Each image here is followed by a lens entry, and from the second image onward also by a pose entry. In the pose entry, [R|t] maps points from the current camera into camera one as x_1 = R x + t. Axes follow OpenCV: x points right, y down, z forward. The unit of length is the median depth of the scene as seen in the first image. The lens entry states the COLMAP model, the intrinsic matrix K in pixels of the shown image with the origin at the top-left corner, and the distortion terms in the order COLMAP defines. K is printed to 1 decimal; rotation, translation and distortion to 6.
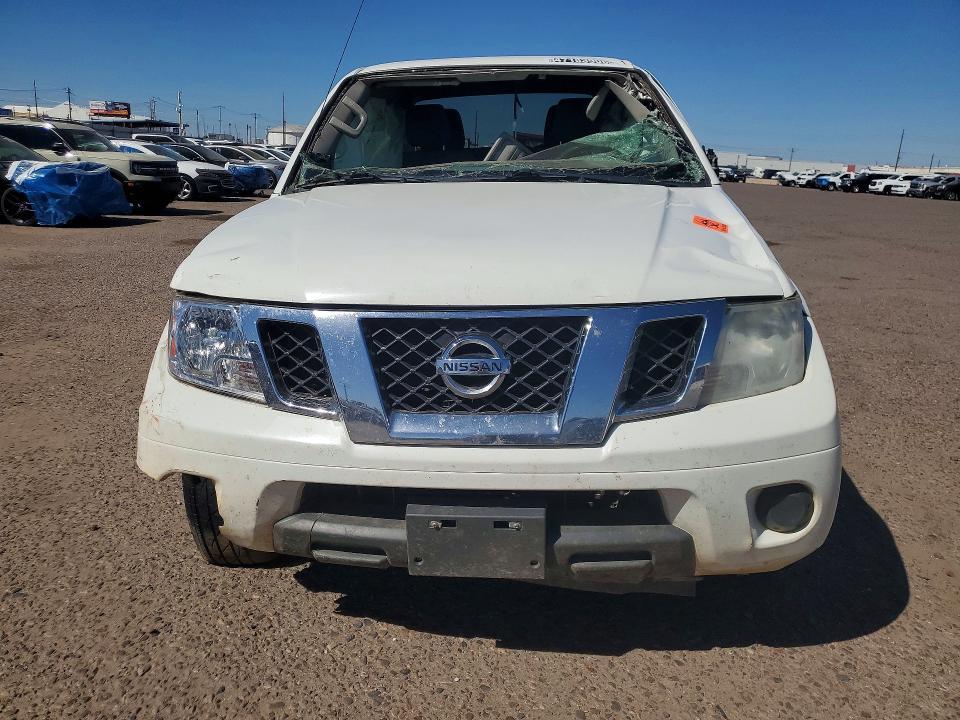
lens RADIAL K [[737.0, 0, 478.8], [0, 737.0, 361.7], [0, 0, 1]] dist [0.007422, 0.021705]
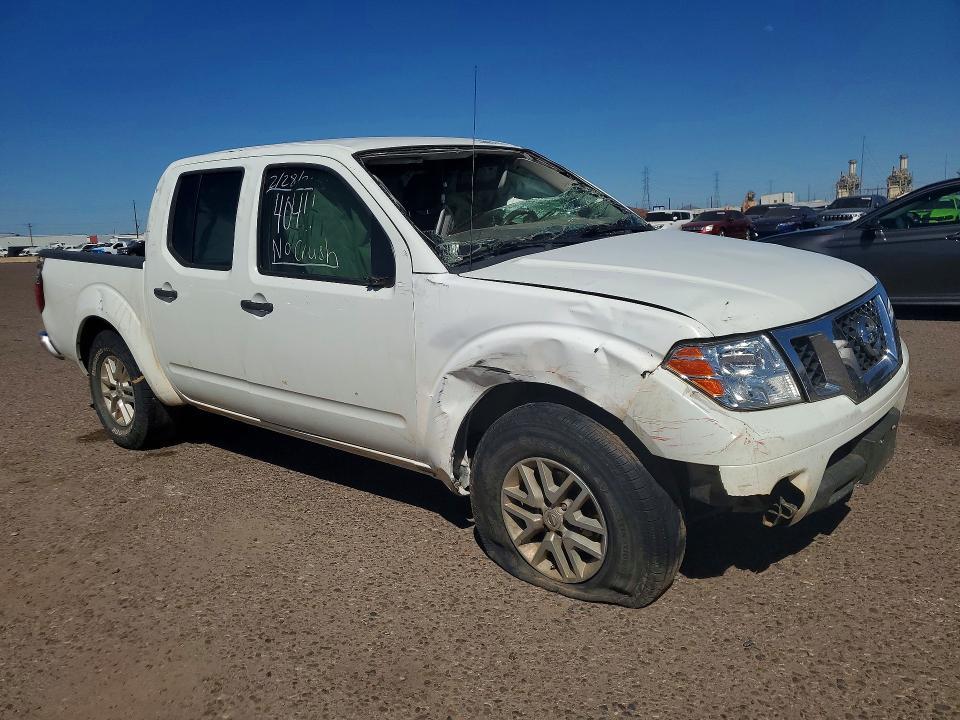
lens RADIAL K [[737.0, 0, 478.3], [0, 737.0, 359.0], [0, 0, 1]] dist [0.007422, 0.021705]
pose [[0.604081, -0.213137, 0.767892, -1.082631], [0.283781, 0.957940, 0.042643, -0.154204], [-0.744684, 0.192153, 0.639158, 0.383572]]
